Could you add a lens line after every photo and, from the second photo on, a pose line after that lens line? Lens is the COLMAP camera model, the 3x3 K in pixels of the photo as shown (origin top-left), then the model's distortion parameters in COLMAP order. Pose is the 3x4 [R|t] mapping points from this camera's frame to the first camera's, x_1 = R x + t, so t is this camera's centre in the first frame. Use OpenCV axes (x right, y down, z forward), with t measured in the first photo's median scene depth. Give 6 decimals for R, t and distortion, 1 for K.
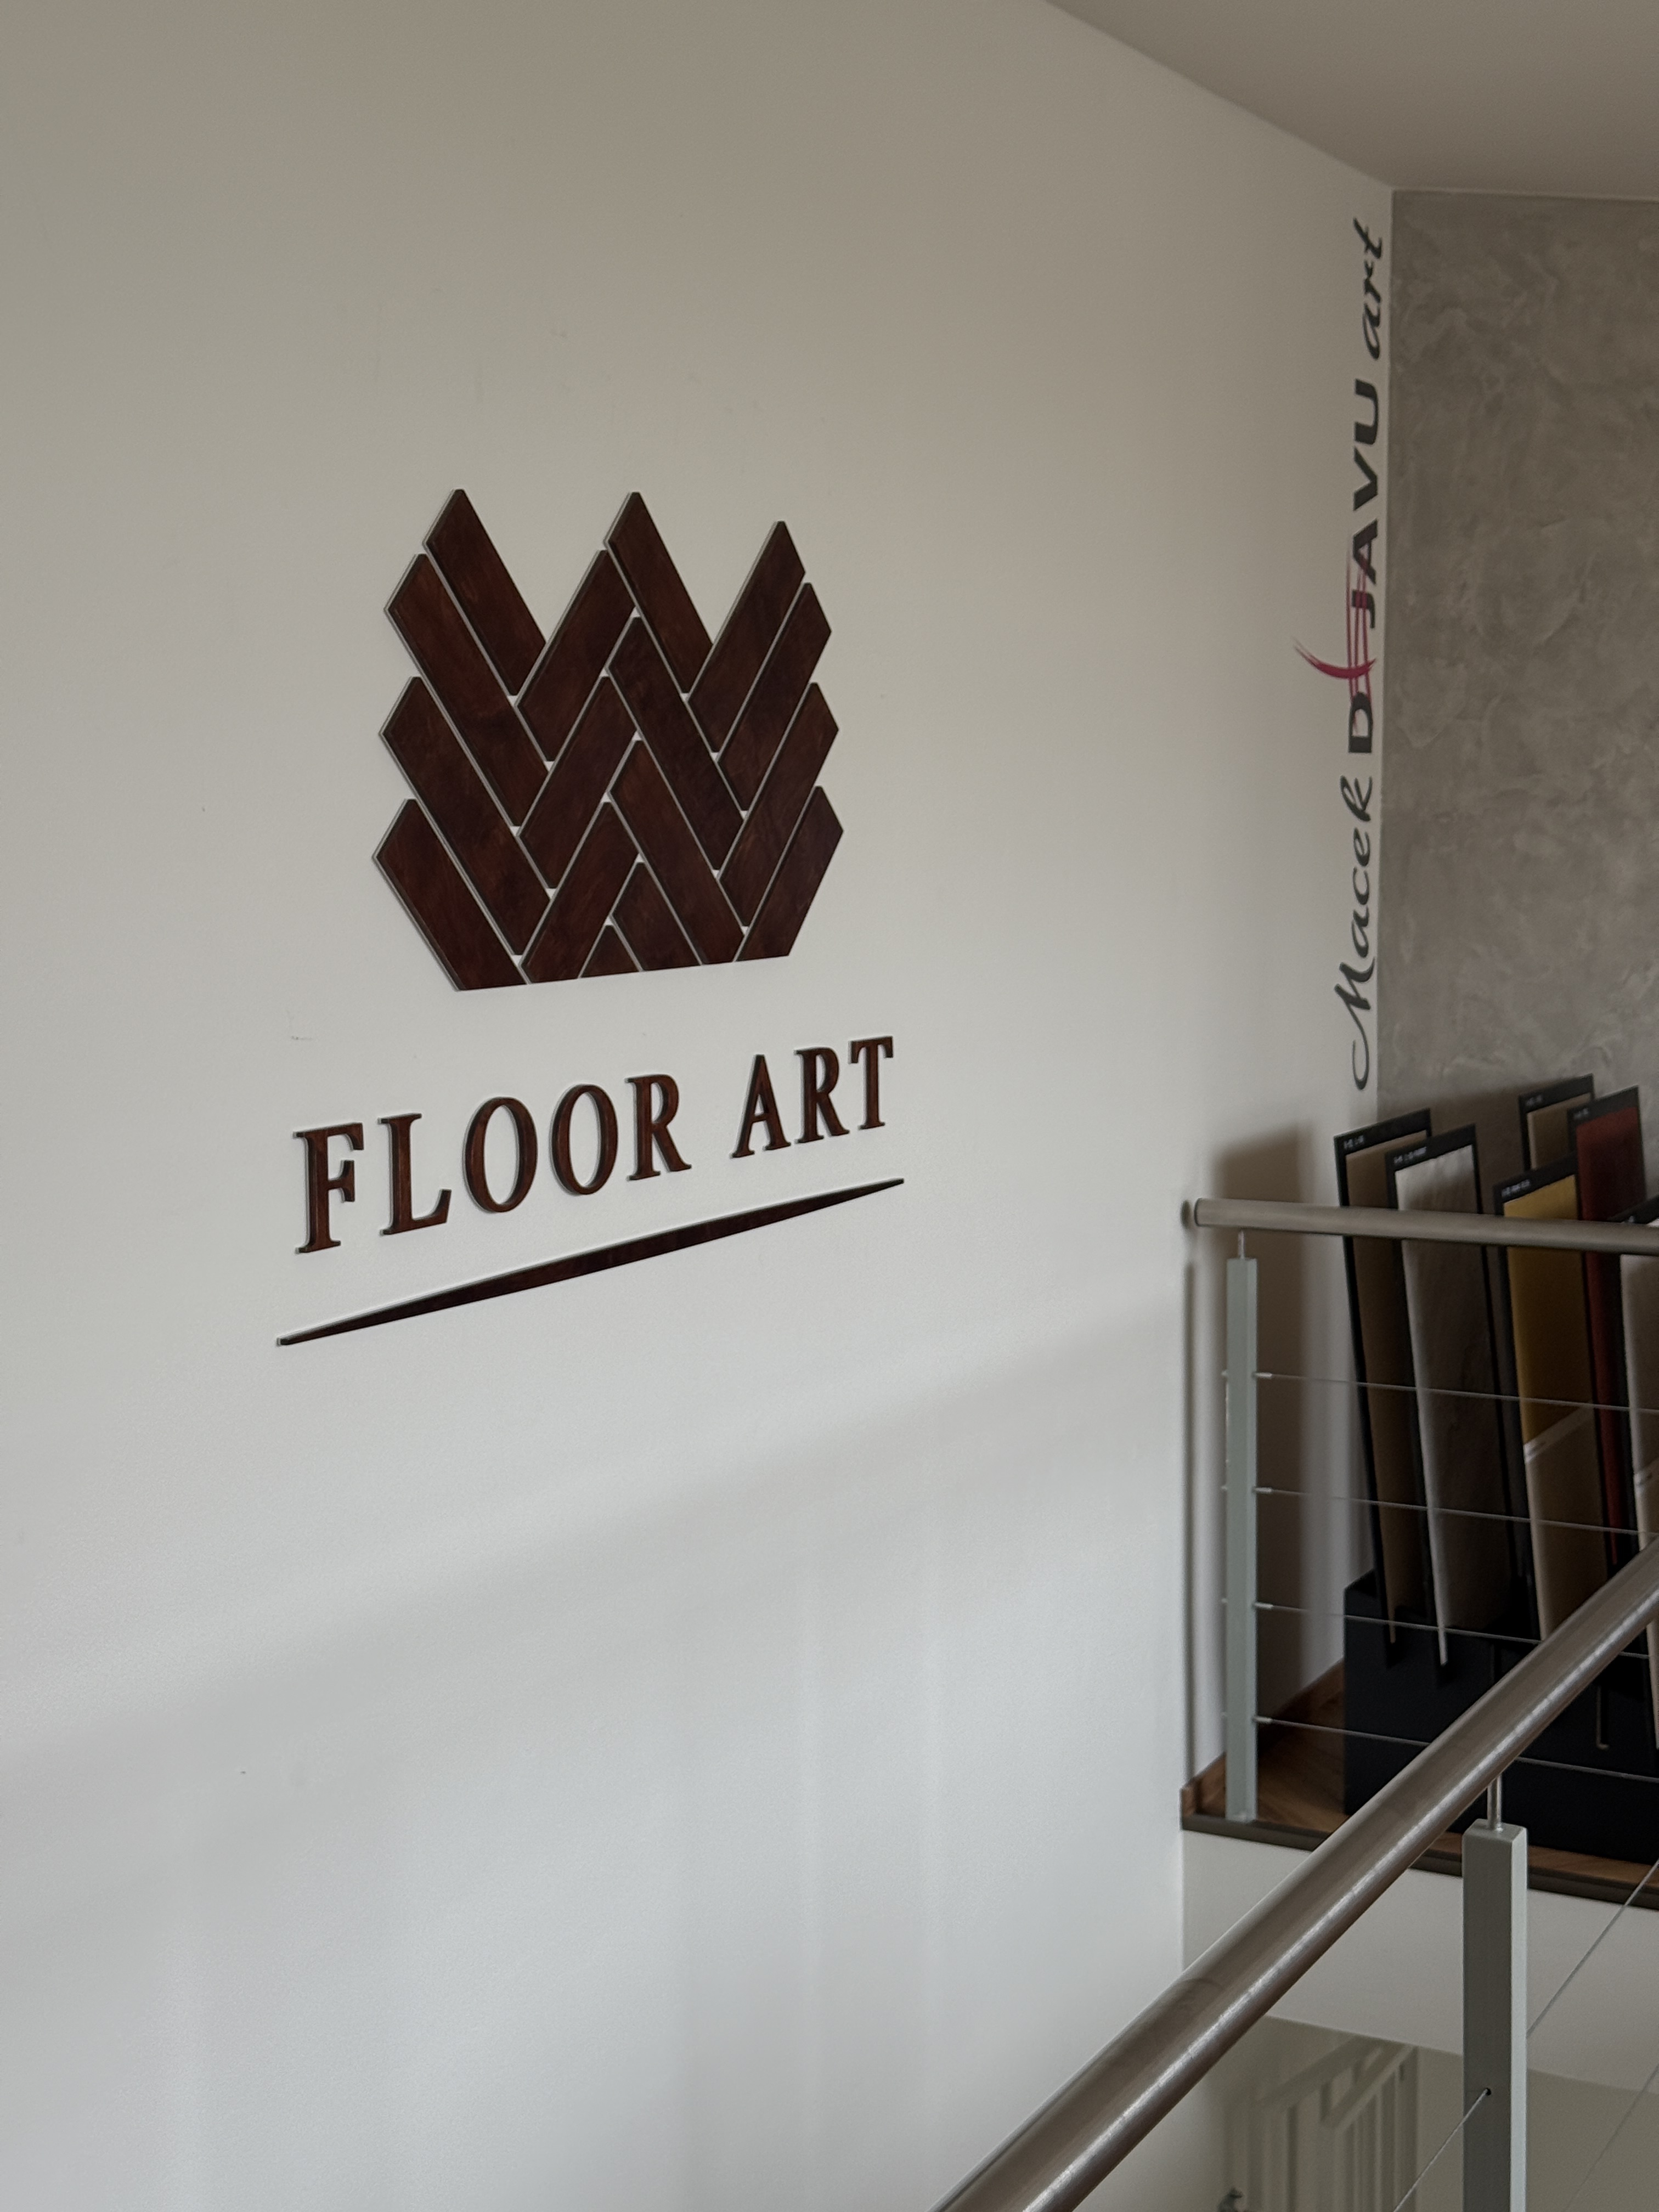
lens RADIAL K [[3088.3, 0, 829.5], [0, 3088.3, 1106.0], [0, 0, 1]] dist [0.153132, -0.029205]
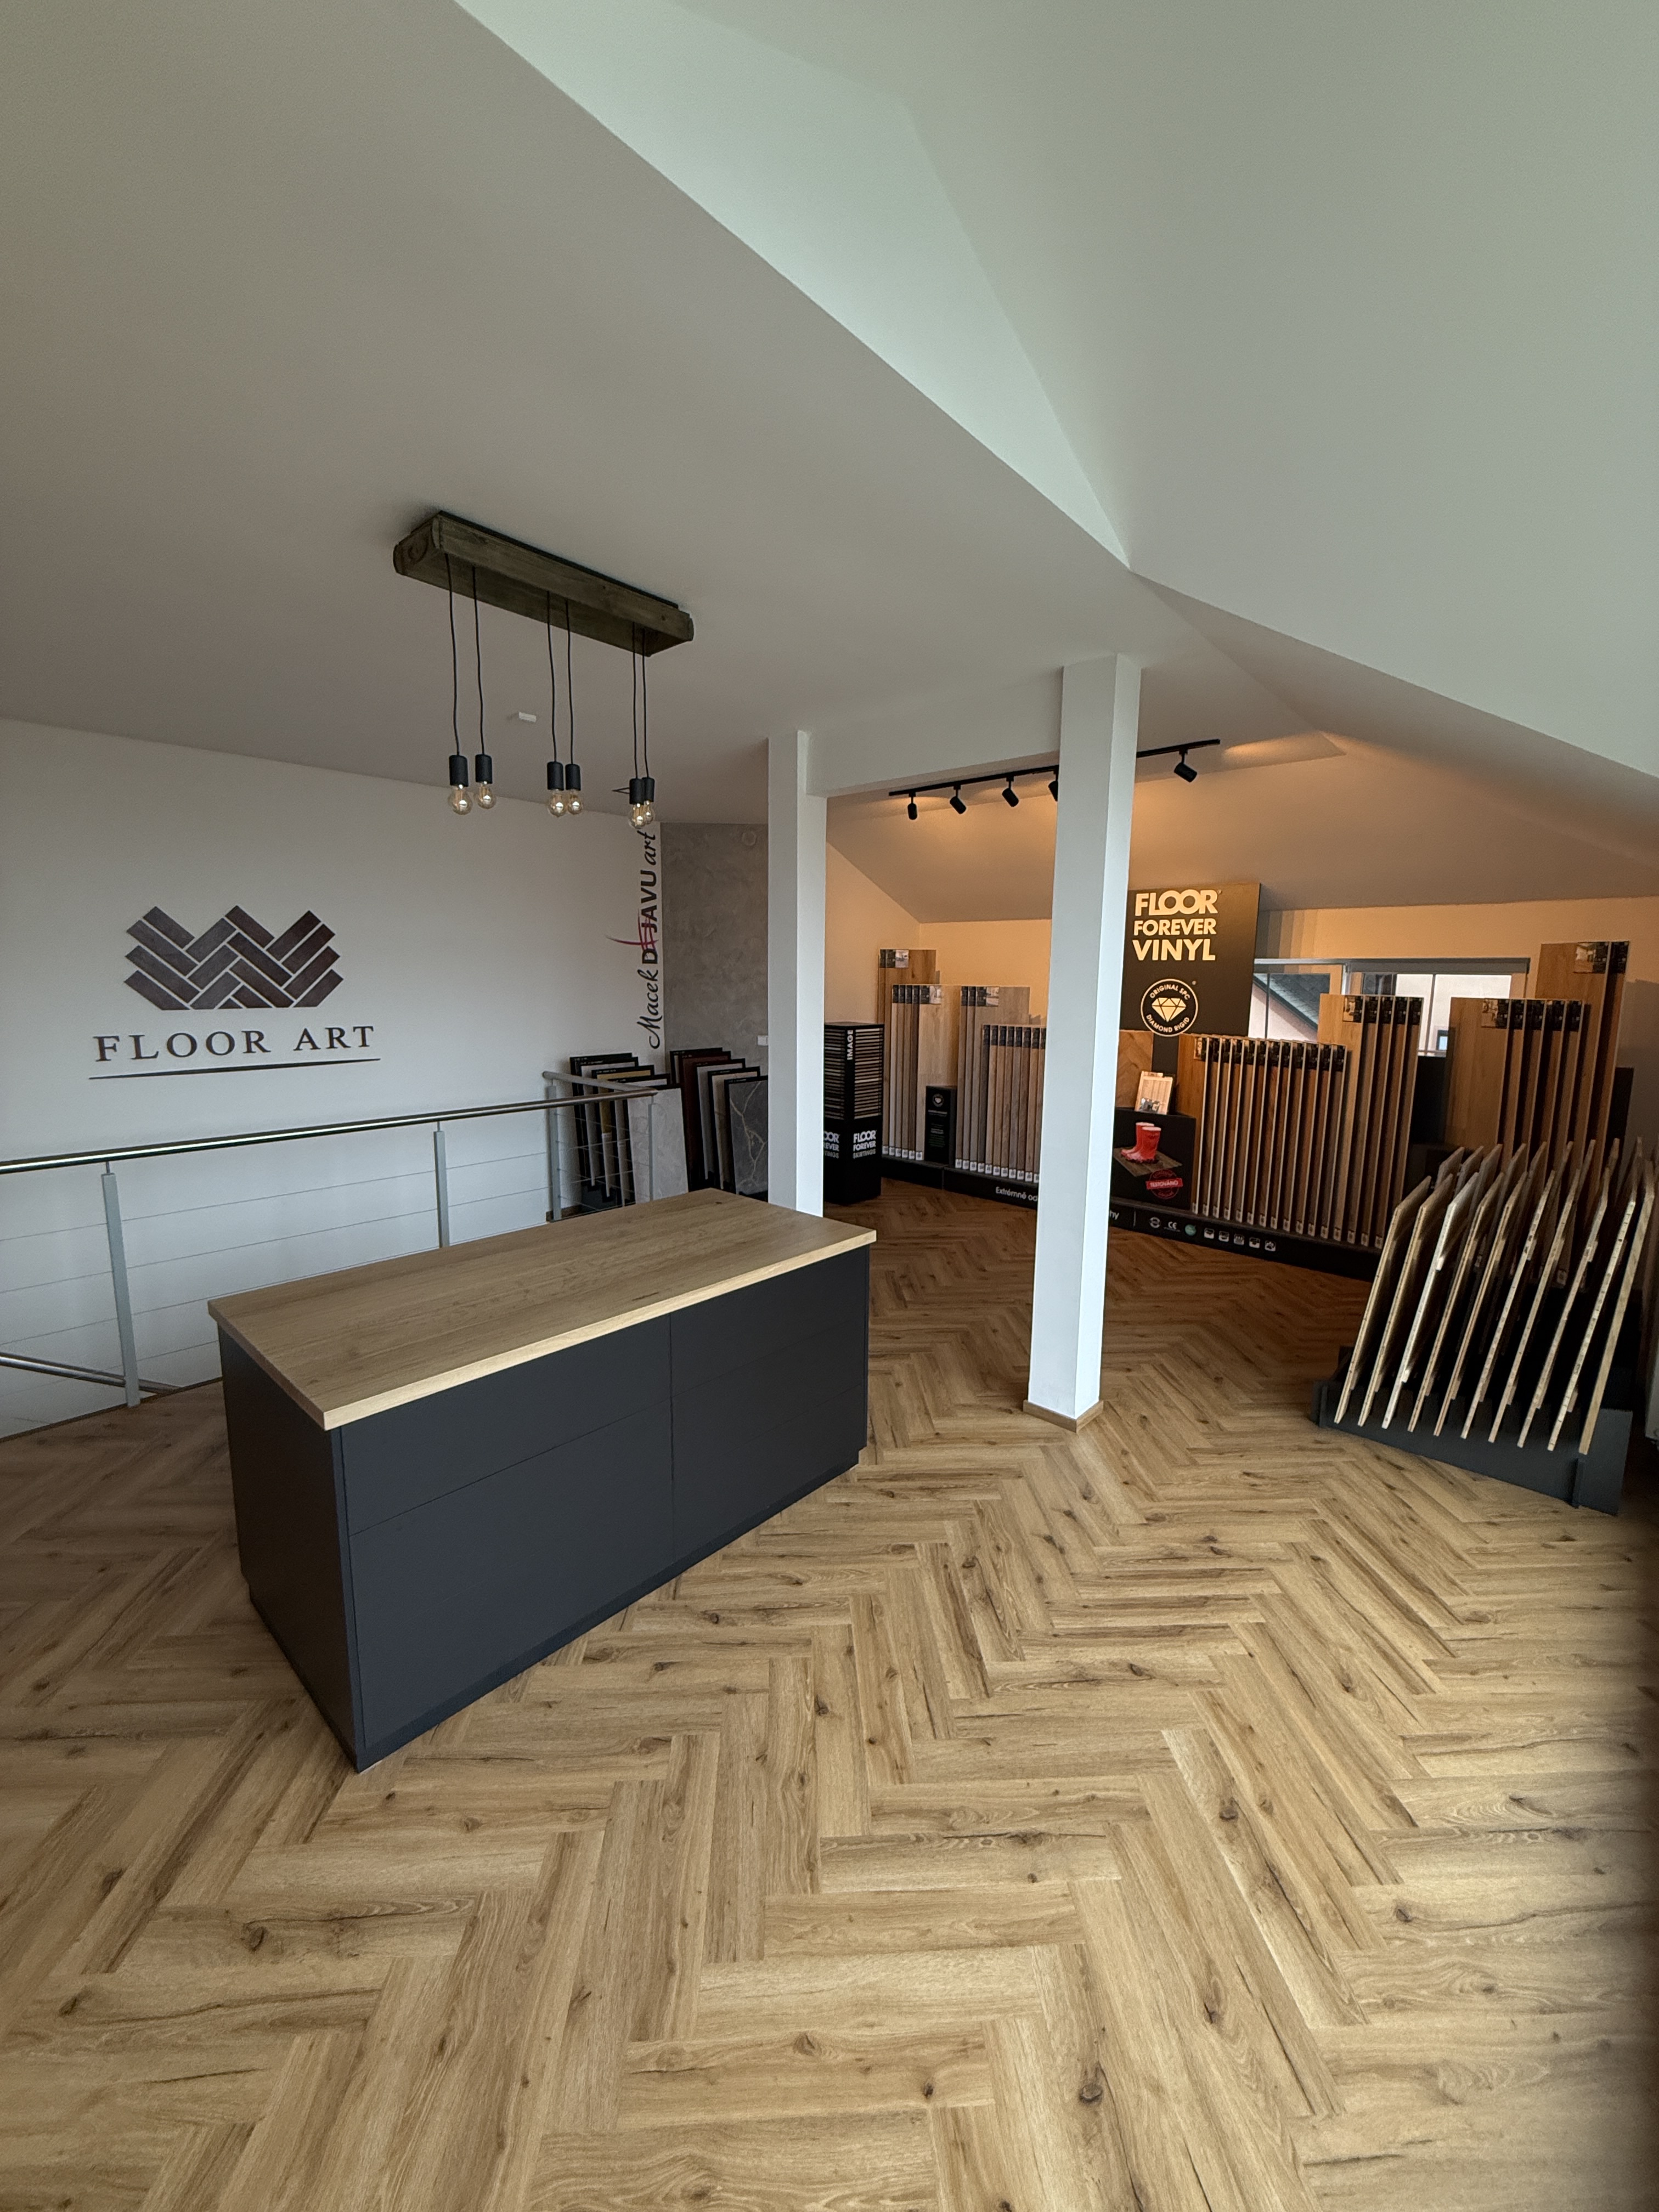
lens RADIAL K [[874.6, 0, 829.5], [0, 874.6, 1106.0], [0, 0, 1]] dist [0.000820, -0.000197]
pose [[0.966203, 0.057328, -0.251328, 0.687847], [-0.043759, 0.997283, 0.059256, -0.008333], [0.254042, -0.046256, 0.966086, -0.033498]]
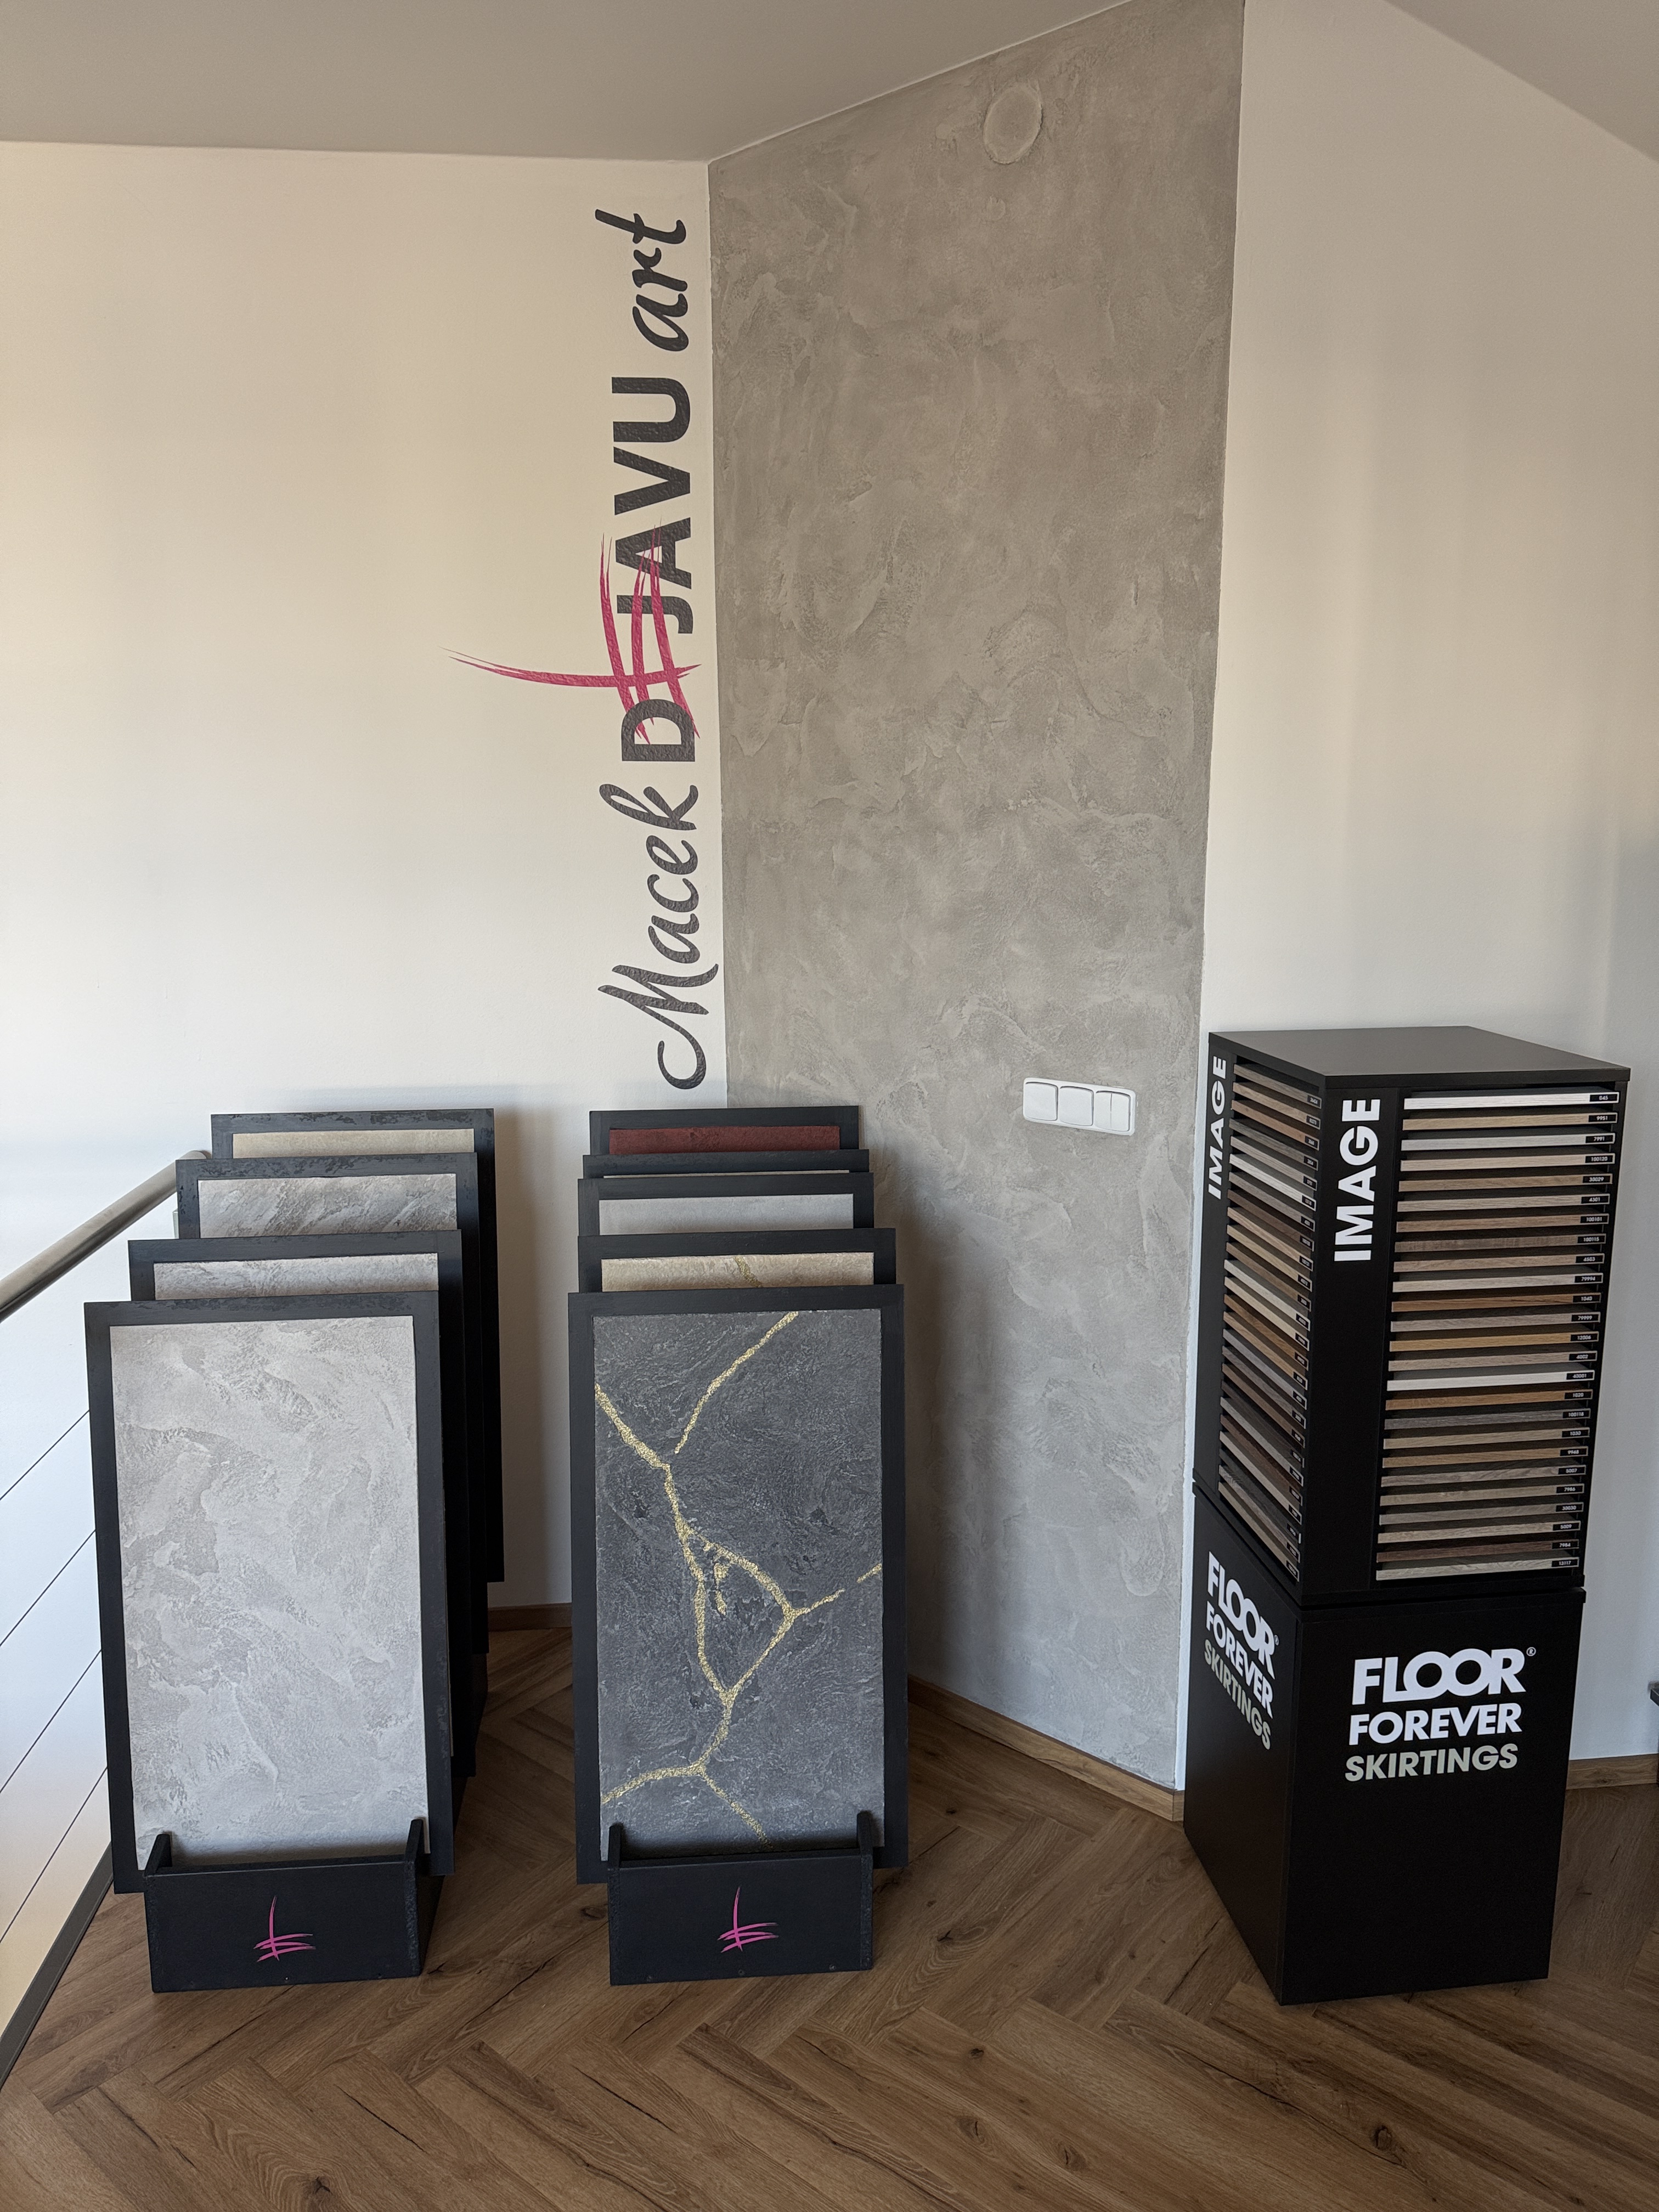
lens RADIAL K [[1484.7, 0, 830.6], [0, 1484.7, 1119.2], [0, 0, 1]] dist [0.098999, -0.216118]
pose [[0.562852, 0.168292, -0.809244, 0.620385], [-0.082852, 0.985609, 0.147342, -0.074810], [0.822395, -0.015884, 0.568696, 0.768053]]
